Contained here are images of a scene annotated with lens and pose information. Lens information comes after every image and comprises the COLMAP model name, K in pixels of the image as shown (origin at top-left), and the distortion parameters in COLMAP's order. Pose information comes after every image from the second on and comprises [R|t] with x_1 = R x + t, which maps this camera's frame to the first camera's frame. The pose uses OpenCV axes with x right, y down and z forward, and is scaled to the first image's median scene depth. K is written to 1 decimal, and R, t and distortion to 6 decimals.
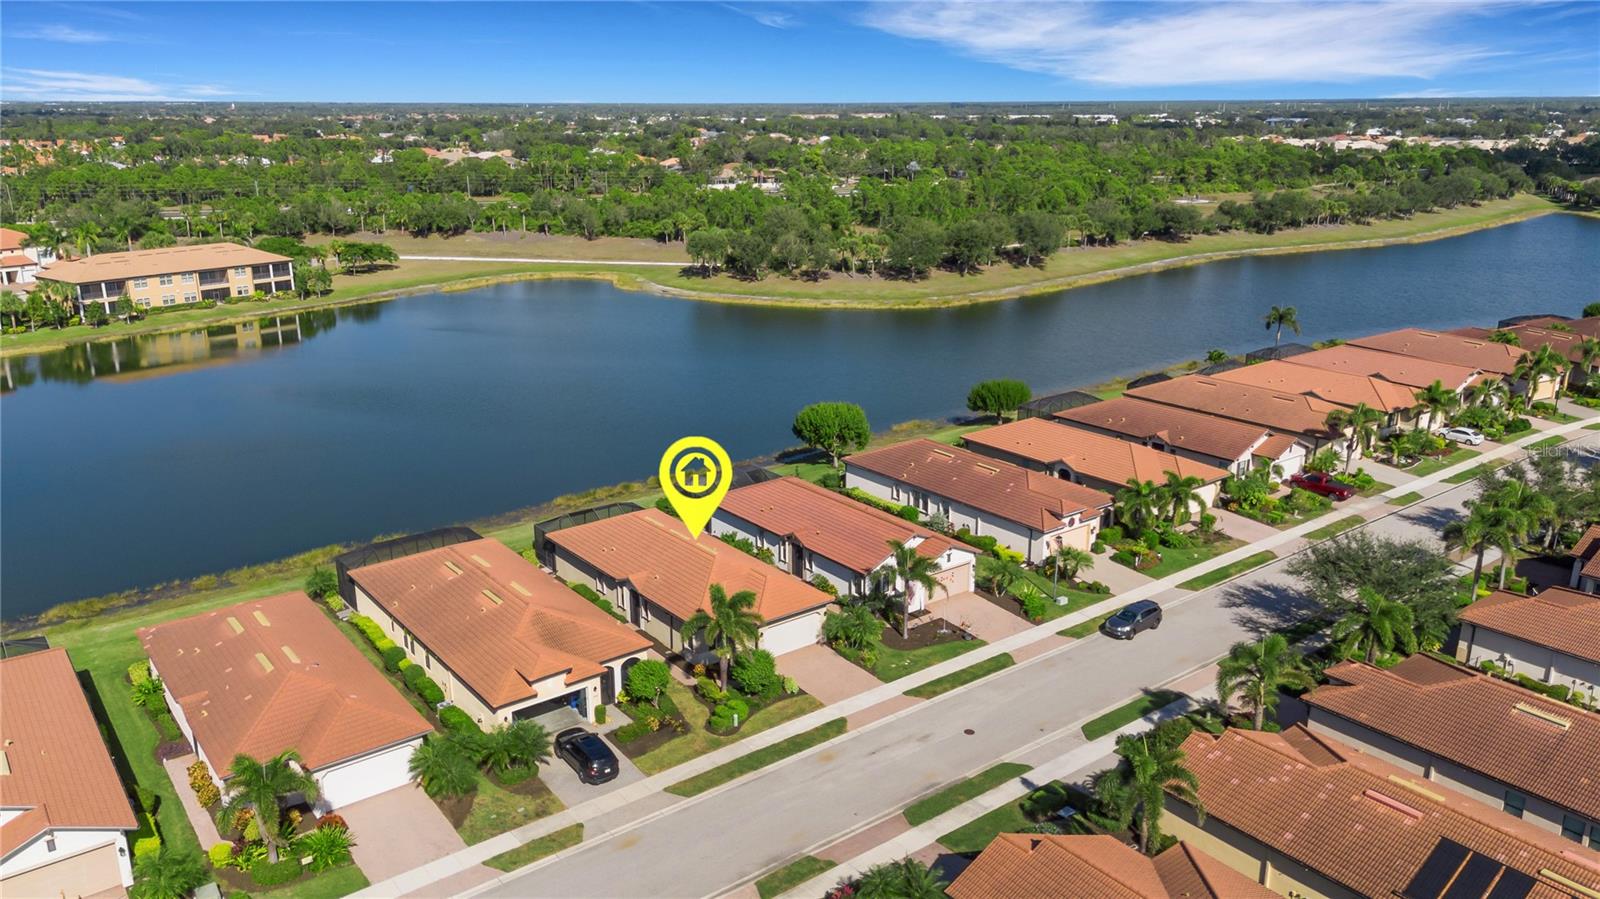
lens RADIAL K [[1176.8, 0, 796.9], [0, 1176.8, 458.6], [0, 0, 1]] dist [0.078105, -0.085312]
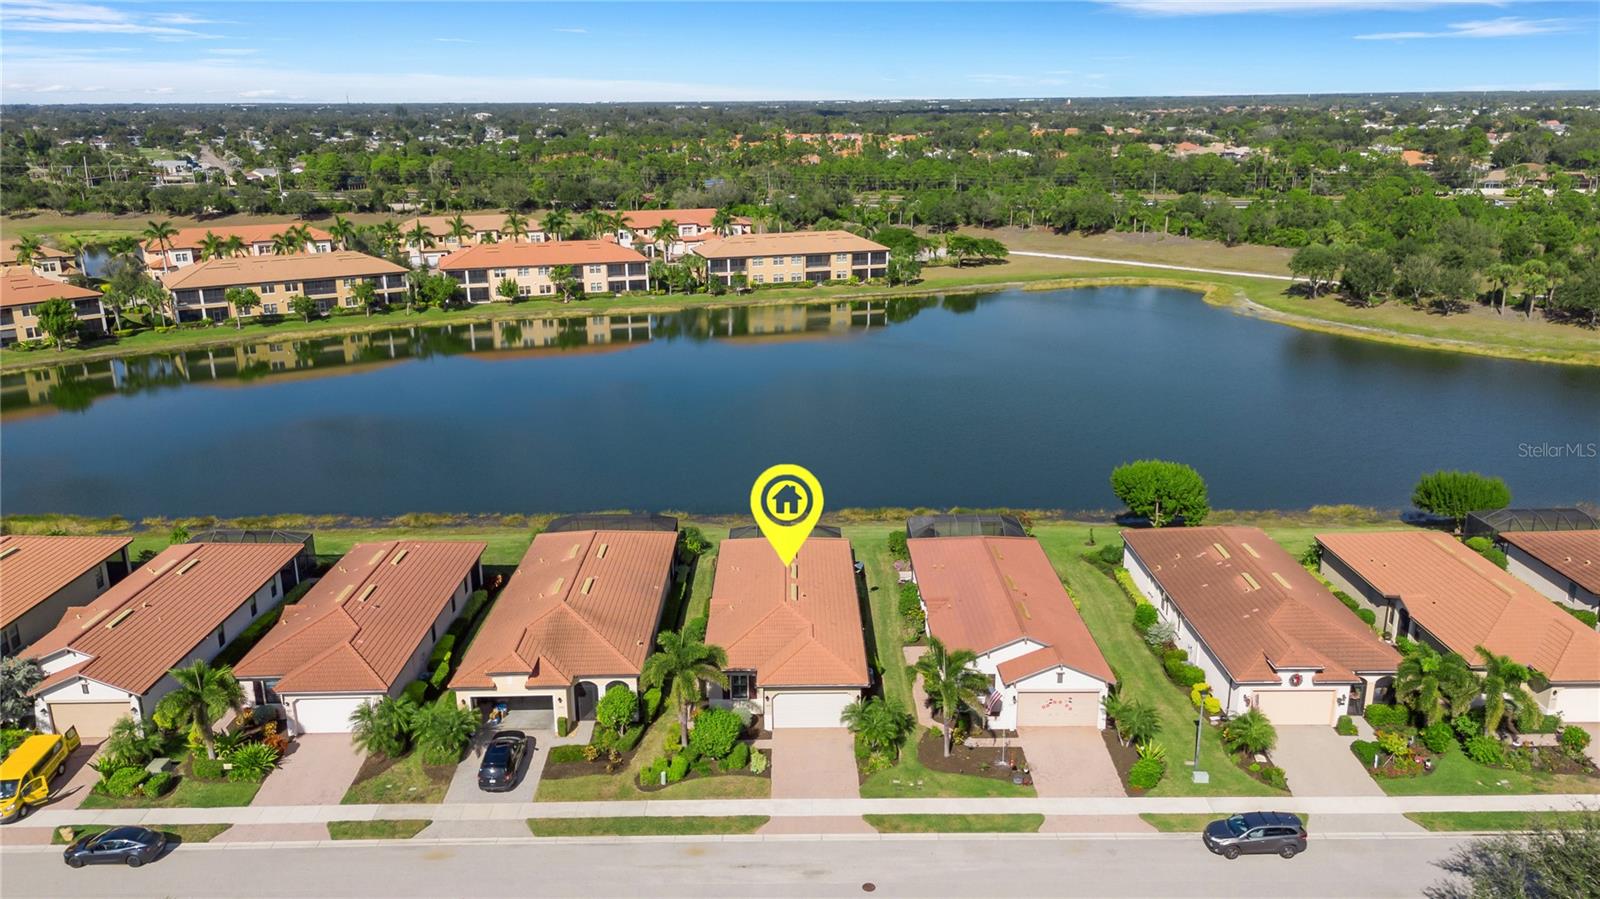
lens RADIAL K [[1176.8, 0, 796.9], [0, 1176.8, 458.6], [0, 0, 1]] dist [0.078105, -0.085312]
pose [[0.793993, 0.171723, -0.583170, 0.354392], [-0.168340, 0.983870, 0.060517, -0.065919], [0.584155, 0.050120, 0.810093, 0.198839]]
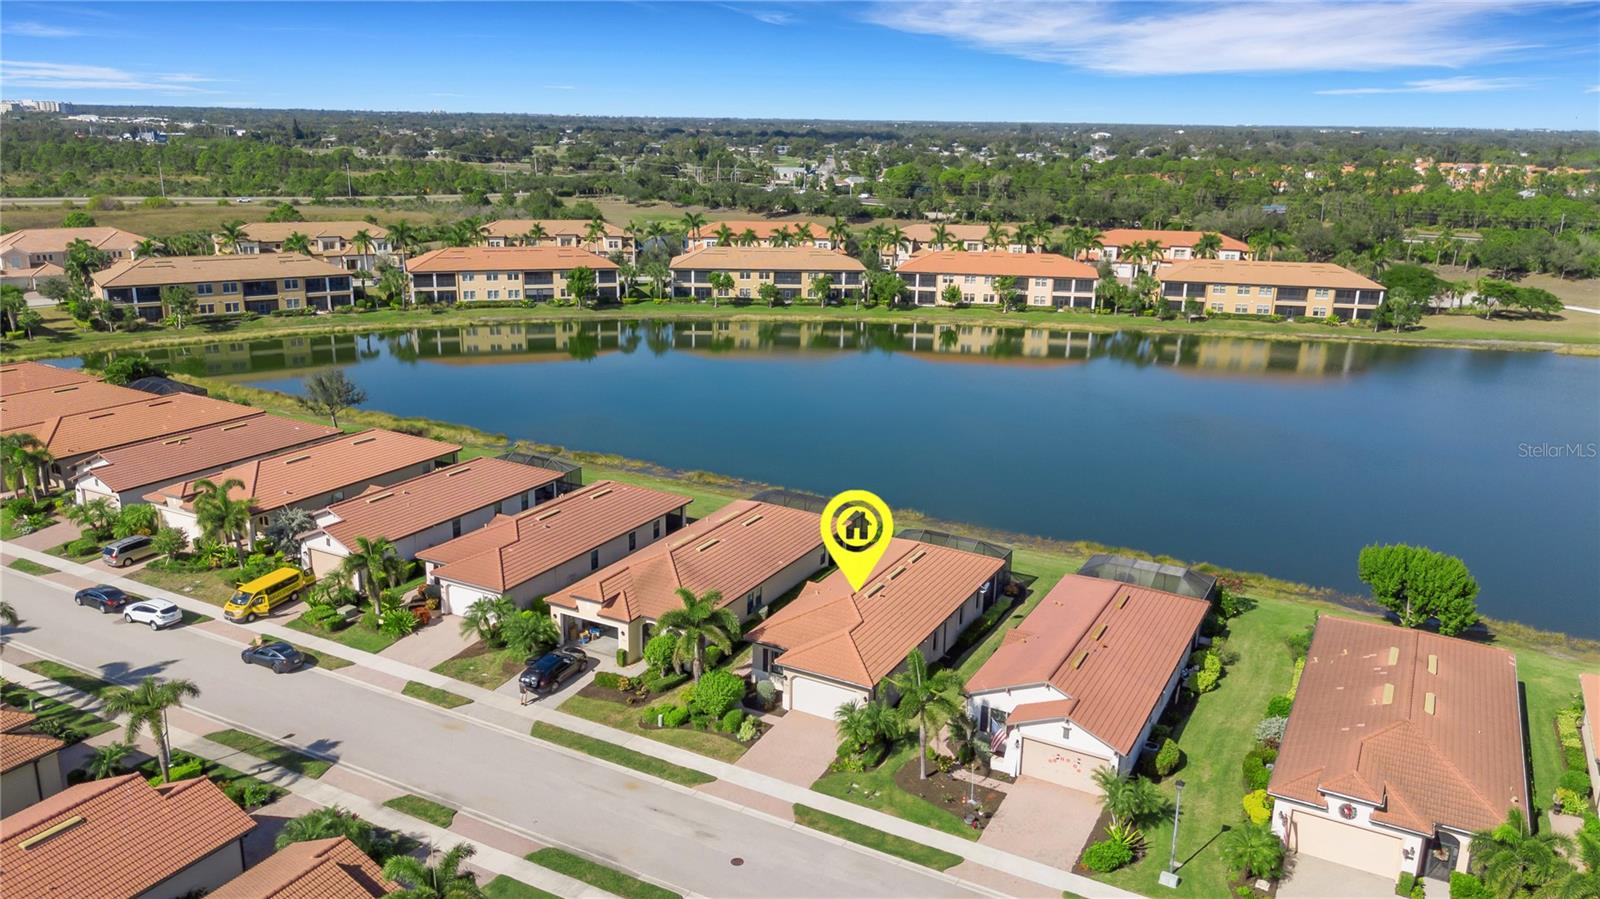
lens RADIAL K [[1176.8, 0, 796.9], [0, 1176.8, 458.6], [0, 0, 1]] dist [0.078105, -0.085312]
pose [[0.398790, 0.261909, -0.878846, 0.546855], [-0.280676, 0.947217, 0.154923, -0.118084], [0.873034, 0.184889, 0.451252, 0.406987]]
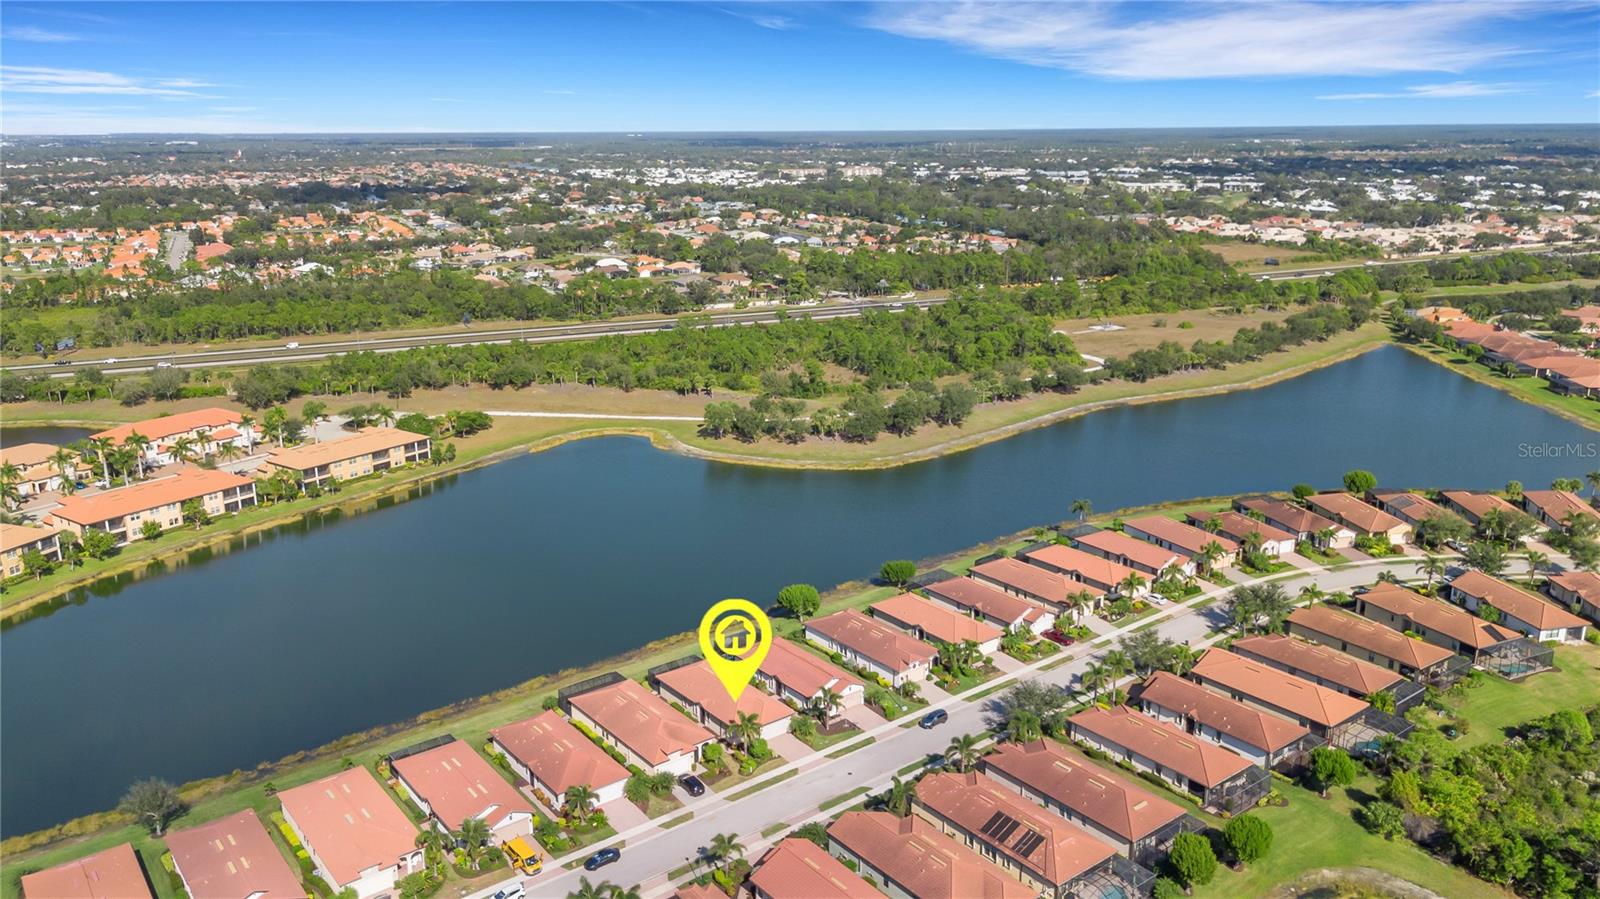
lens RADIAL K [[1184.7, 0, 800.0], [0, 1184.7, 449.5], [0, 0, 1]] dist [0.106643, -0.145823]
pose [[0.999952, -0.004327, 0.008814, 0.018897], [0.004573, 0.999594, -0.028111, -0.234629], [-0.008689, 0.028150, 0.999566, -0.938902]]
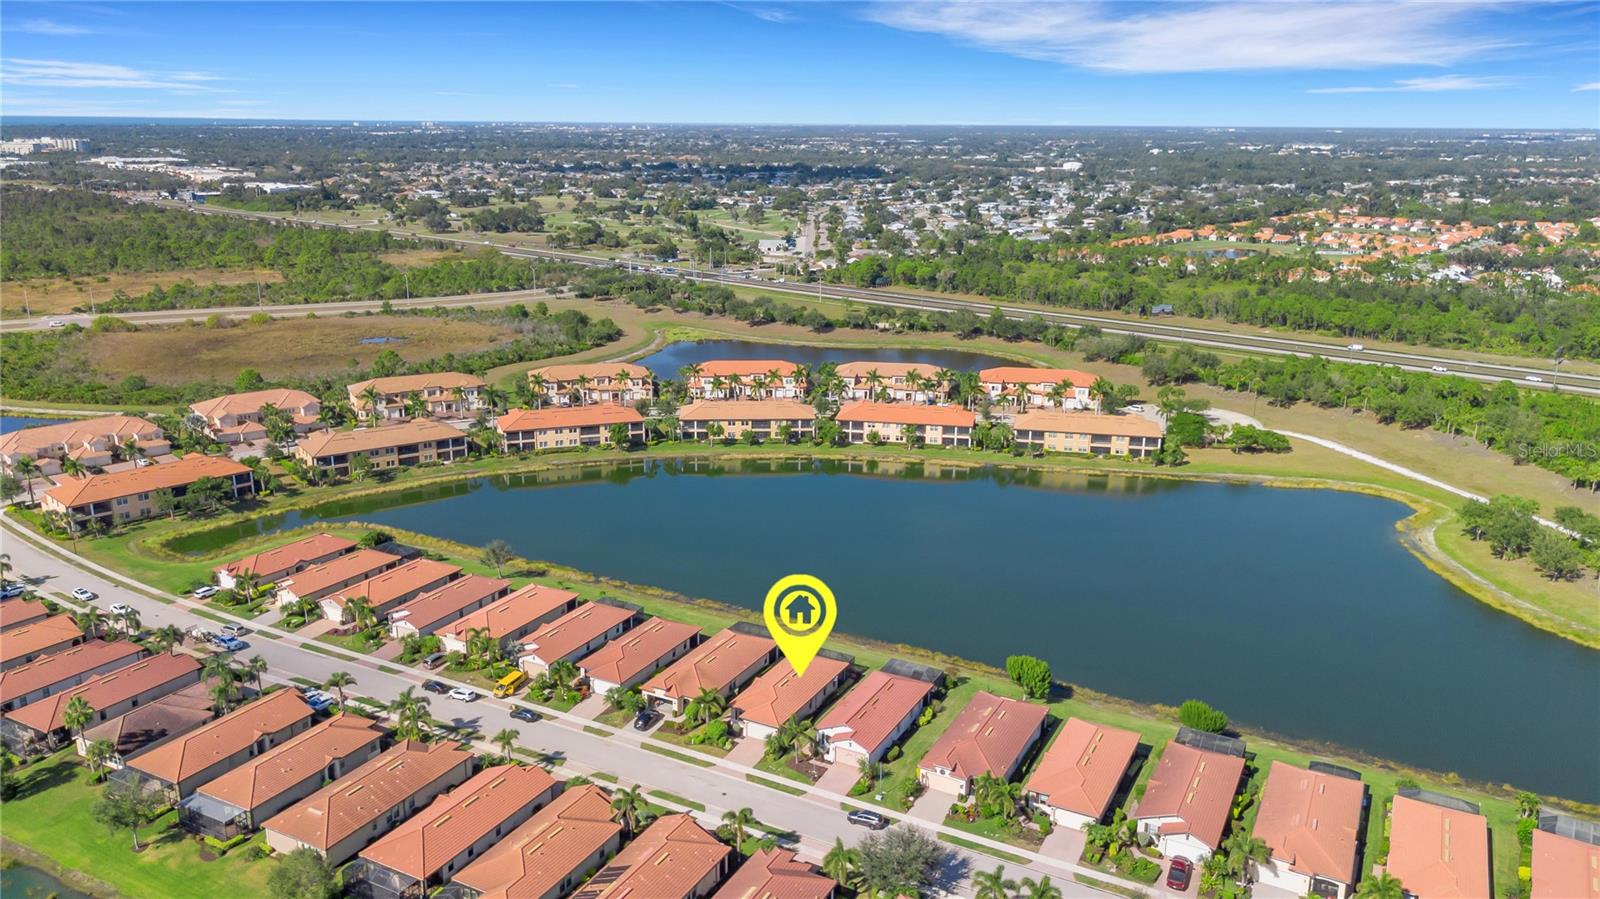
lens RADIAL K [[1184.7, 0, 800.0], [0, 1184.7, 449.5], [0, 0, 1]] dist [0.106643, -0.145823]
pose [[0.407976, 0.250740, -0.877887, 1.374102], [-0.271884, 0.951289, 0.145354, -0.516574], [0.871570, 0.179382, 0.456276, -0.027181]]
